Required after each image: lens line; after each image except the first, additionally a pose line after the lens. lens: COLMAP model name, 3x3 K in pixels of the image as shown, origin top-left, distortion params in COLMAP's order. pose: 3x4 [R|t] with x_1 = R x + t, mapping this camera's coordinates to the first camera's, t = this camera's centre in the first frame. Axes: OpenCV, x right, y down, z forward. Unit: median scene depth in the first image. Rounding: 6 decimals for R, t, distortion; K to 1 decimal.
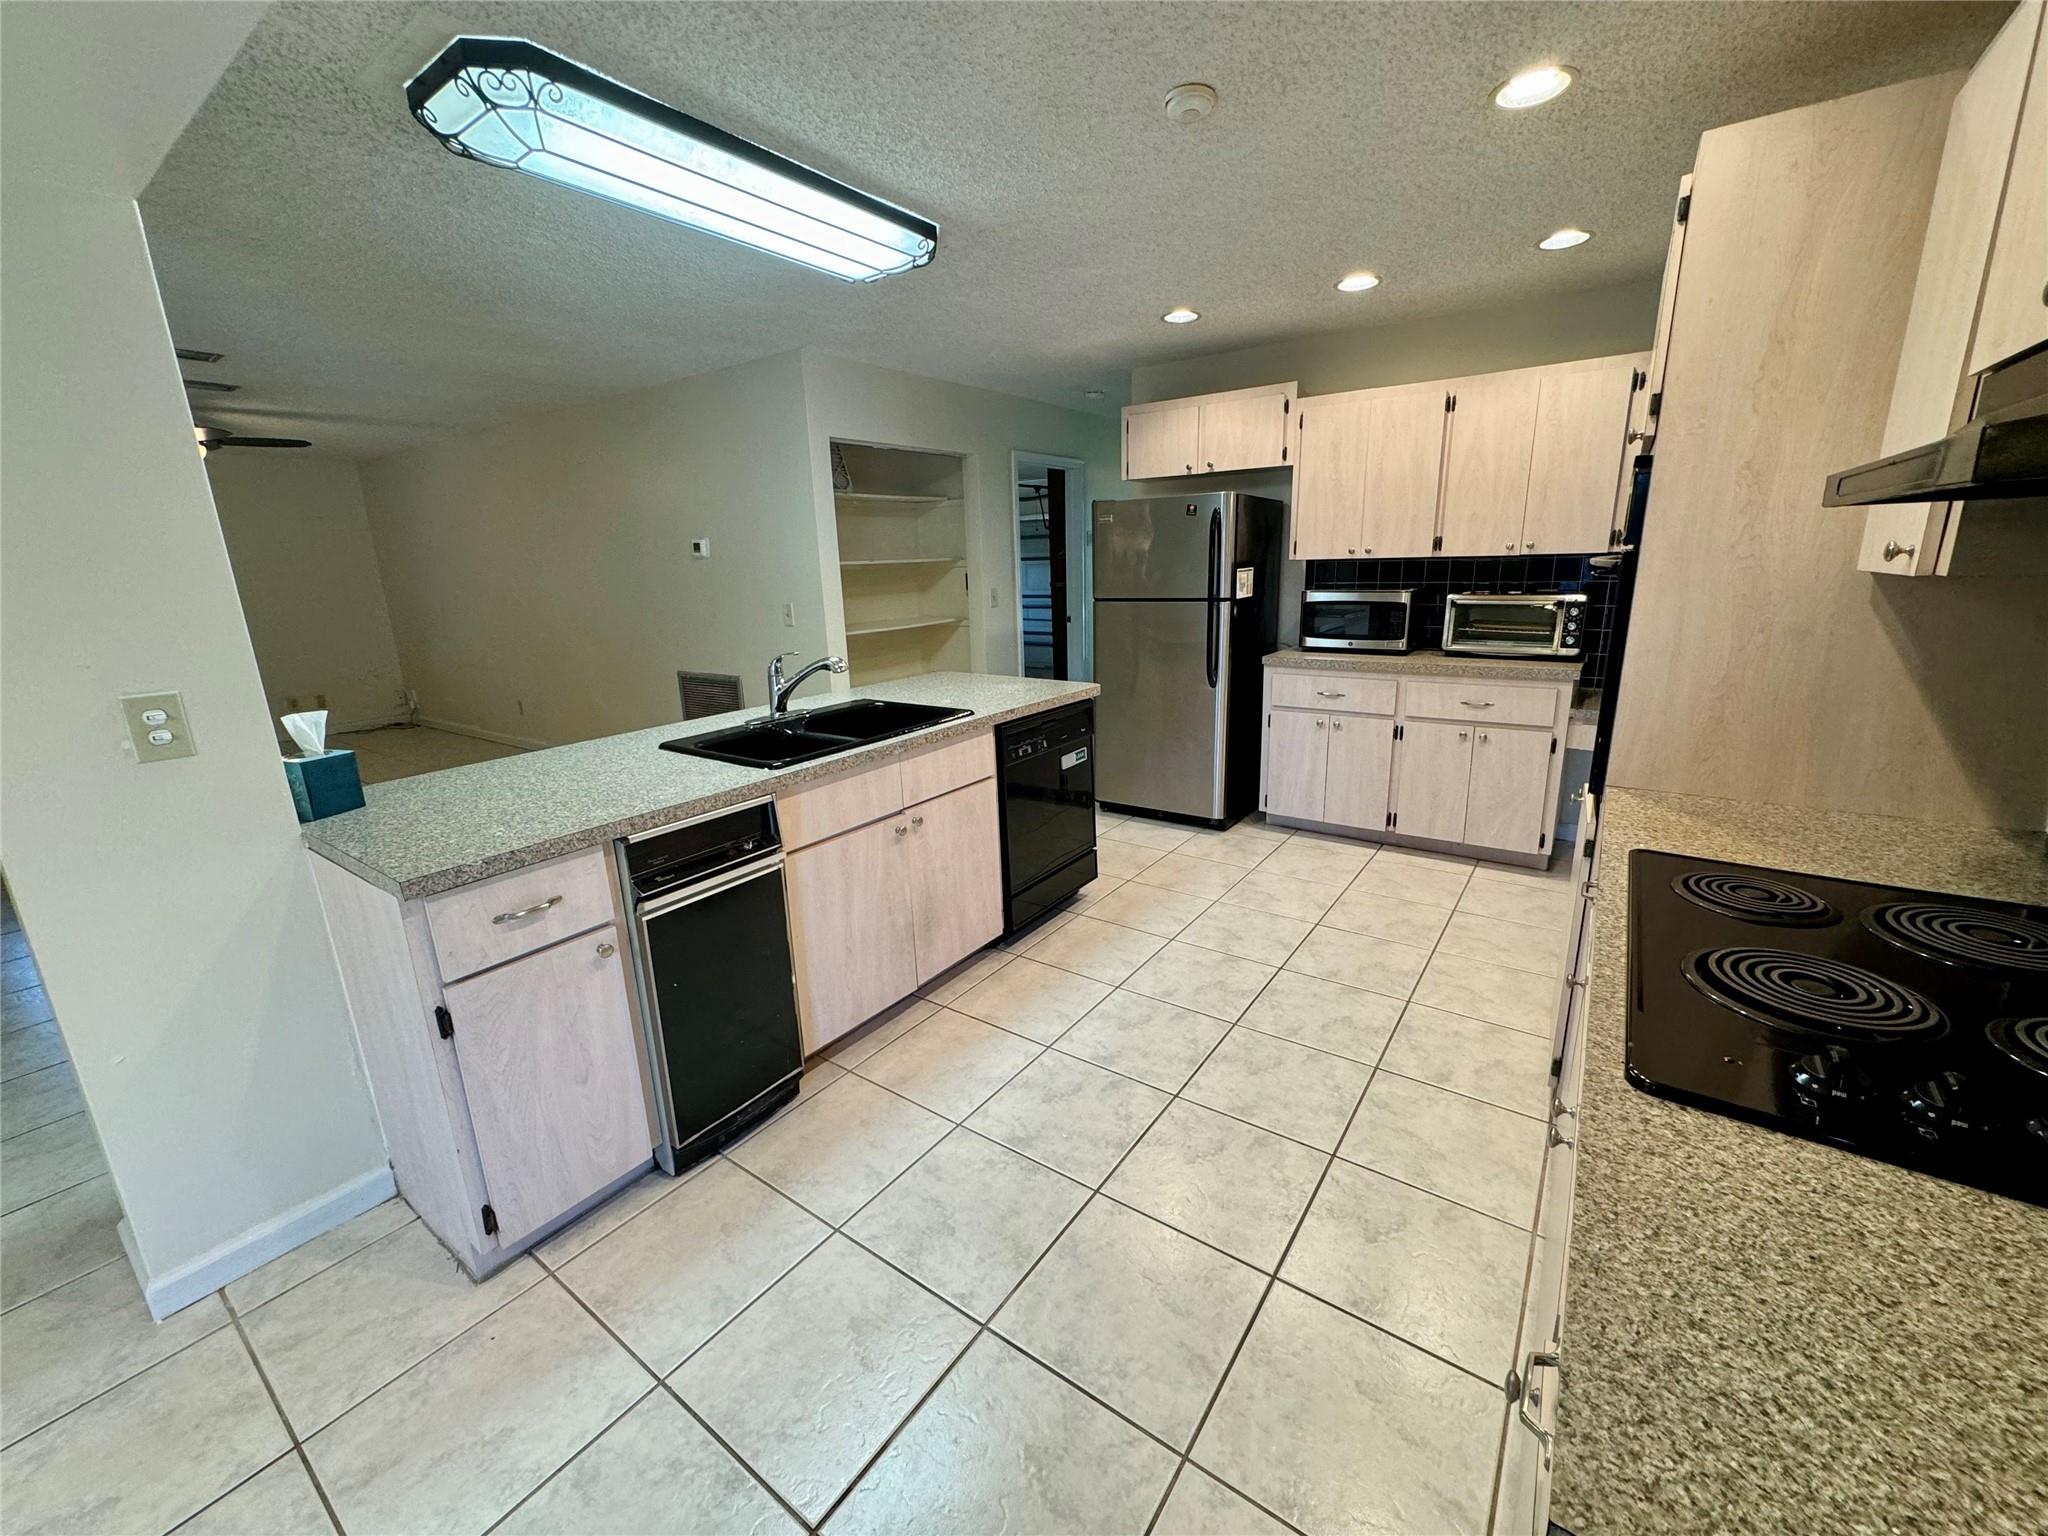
lens RADIAL K [[816.4, 0, 1022.1], [0, 816.4, 763.3], [0, 0, 1]] dist [-0.003175, 0.000512]
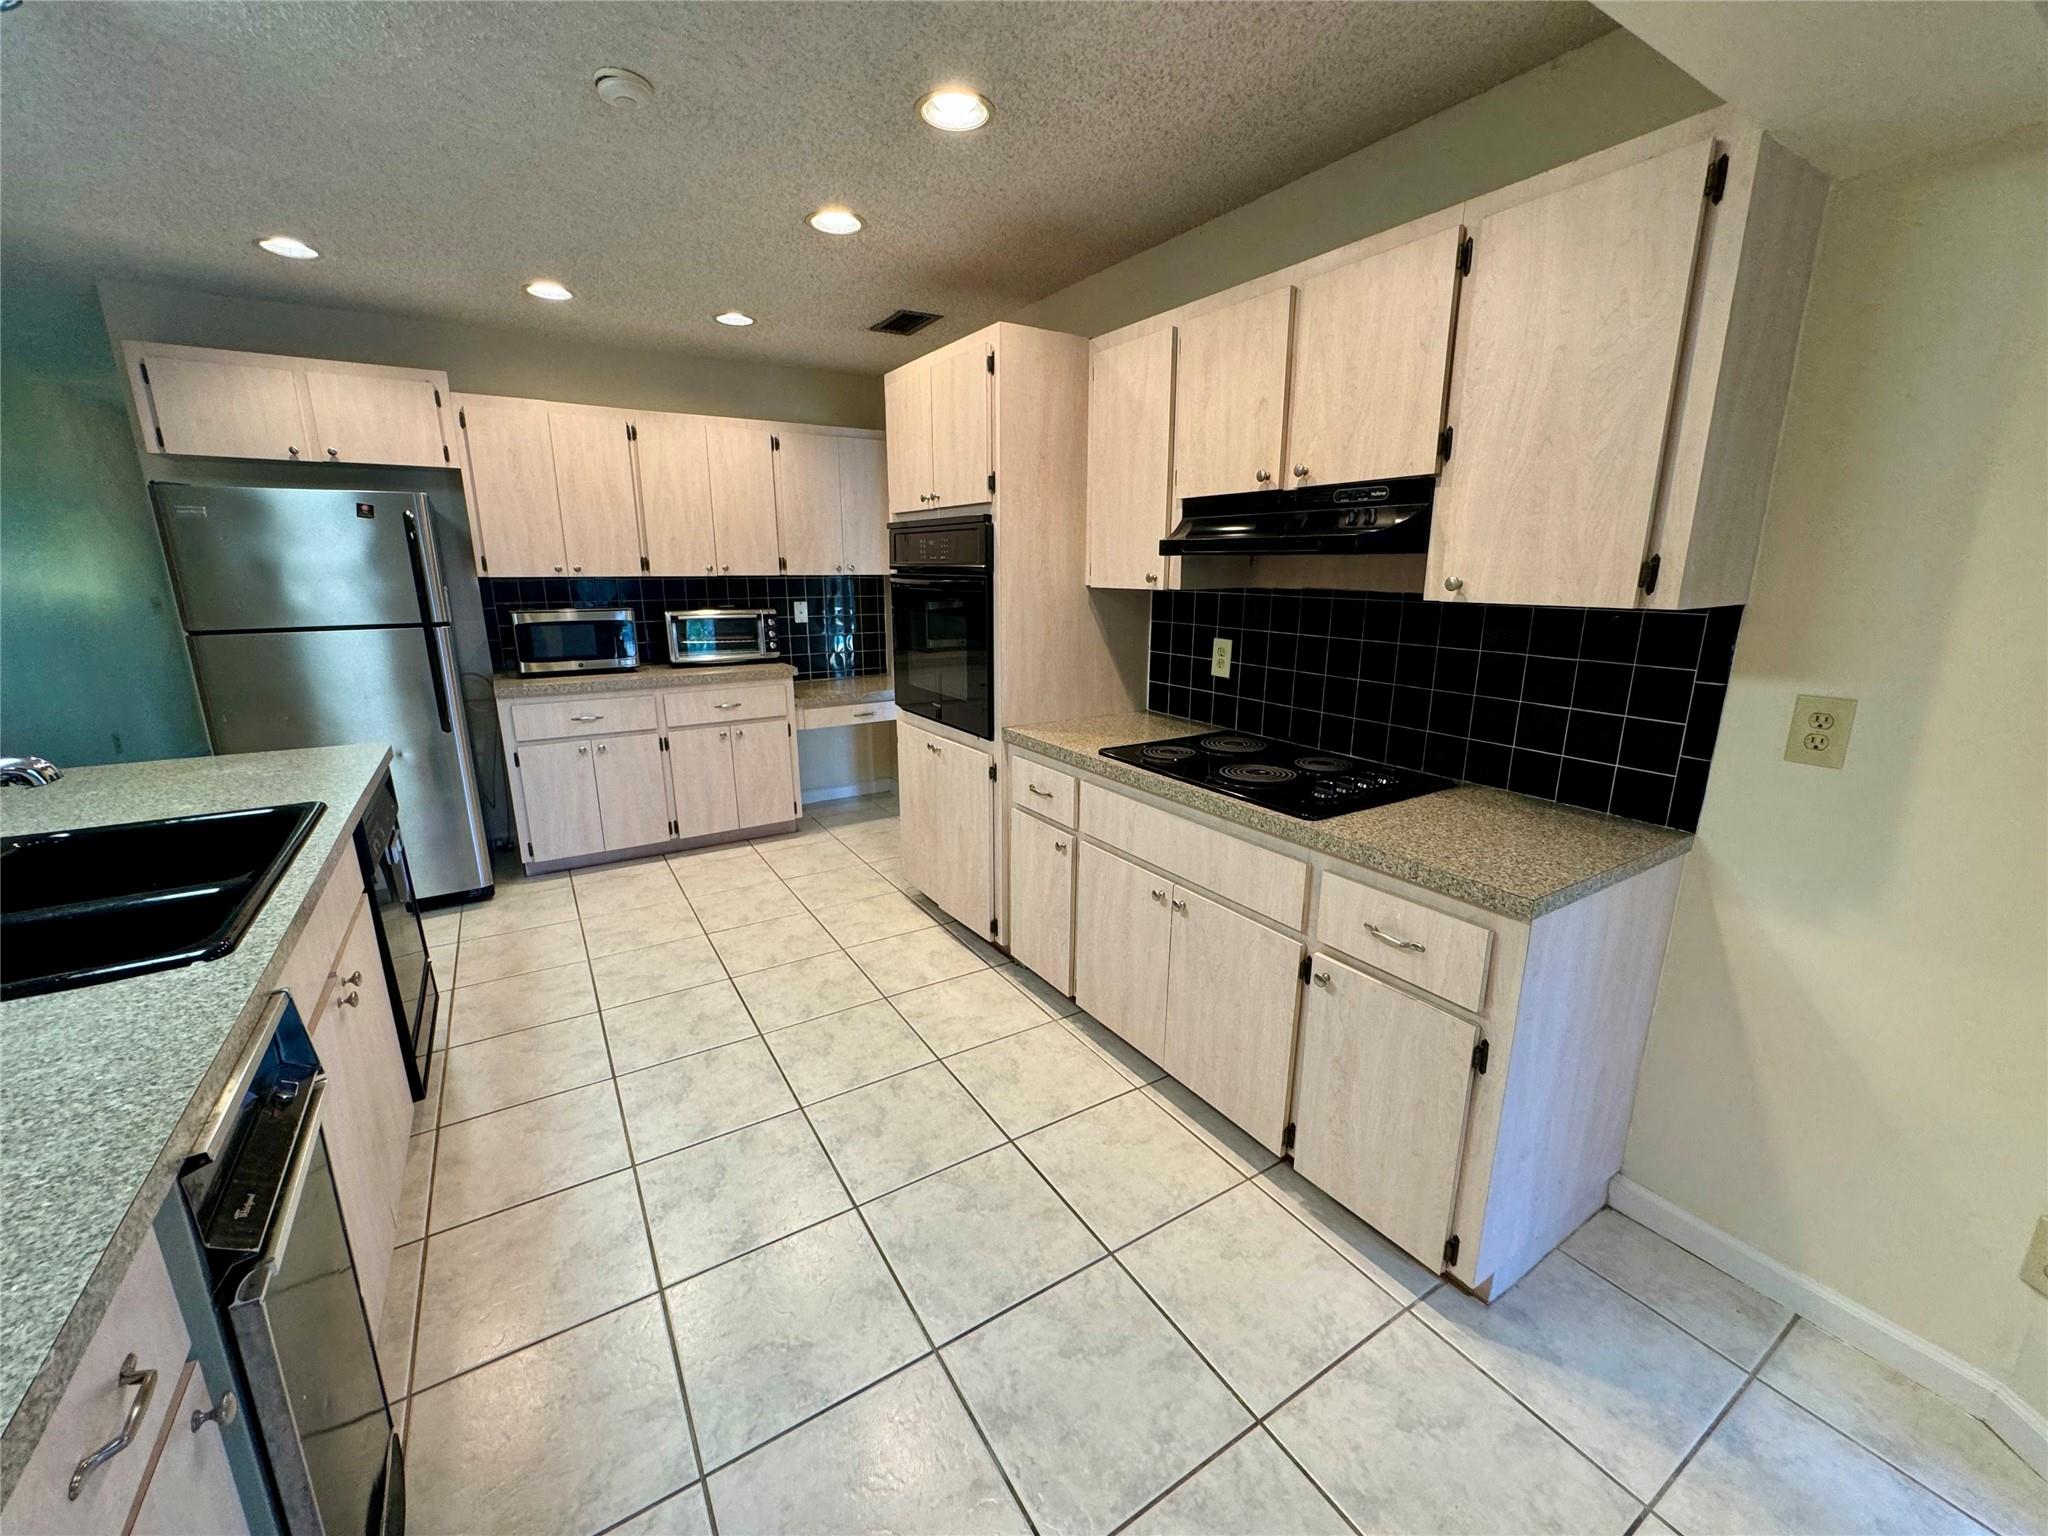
lens RADIAL K [[816.4, 0, 1027.1], [0, 816.4, 765.3], [0, 0, 1]] dist [-0.003175, 0.000512]
pose [[0.375620, -0.192619, 0.906536, -0.298719], [0.214339, 0.969699, 0.117229, -0.032652], [-0.901648, 0.150273, 0.405524, 0.156441]]
